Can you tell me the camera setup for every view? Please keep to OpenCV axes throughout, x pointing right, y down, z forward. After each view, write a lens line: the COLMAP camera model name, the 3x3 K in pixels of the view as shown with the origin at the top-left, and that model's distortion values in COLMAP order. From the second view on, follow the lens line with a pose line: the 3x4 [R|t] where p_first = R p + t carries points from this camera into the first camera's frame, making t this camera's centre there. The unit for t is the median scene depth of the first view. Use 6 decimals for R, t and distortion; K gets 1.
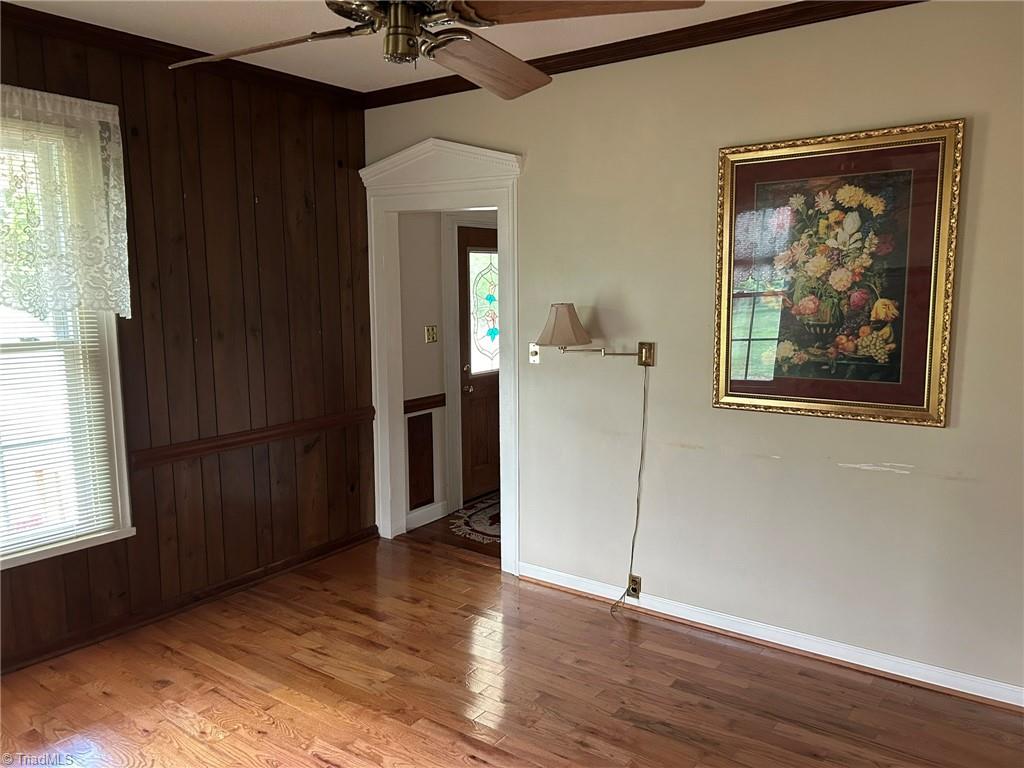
lens RADIAL K [[779.5, 0, 513.0], [0, 779.5, 386.5], [0, 0, 1]] dist [0.043304, -0.015394]
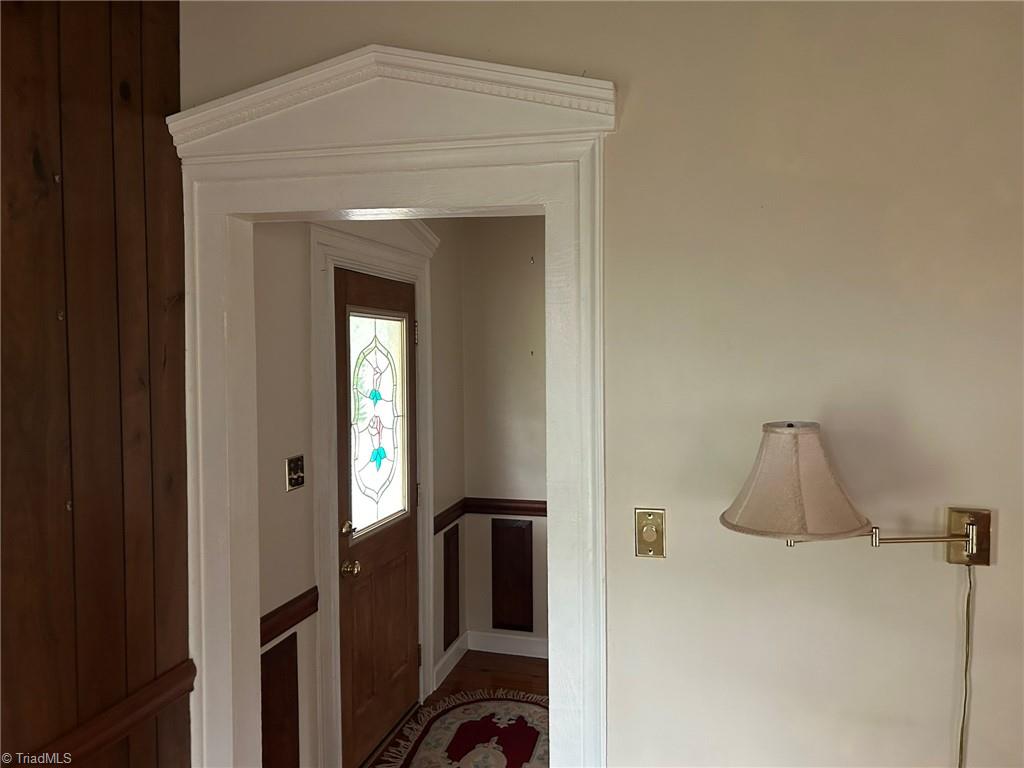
lens RADIAL K [[779.5, 0, 508.2], [0, 779.5, 378.3], [0, 0, 1]] dist [0.043304, -0.015394]
pose [[0.930843, -0.012893, 0.365193, -0.173403], [0.053030, 0.993564, -0.100091, -0.075608], [-0.361552, 0.112535, 0.925536, 0.520090]]
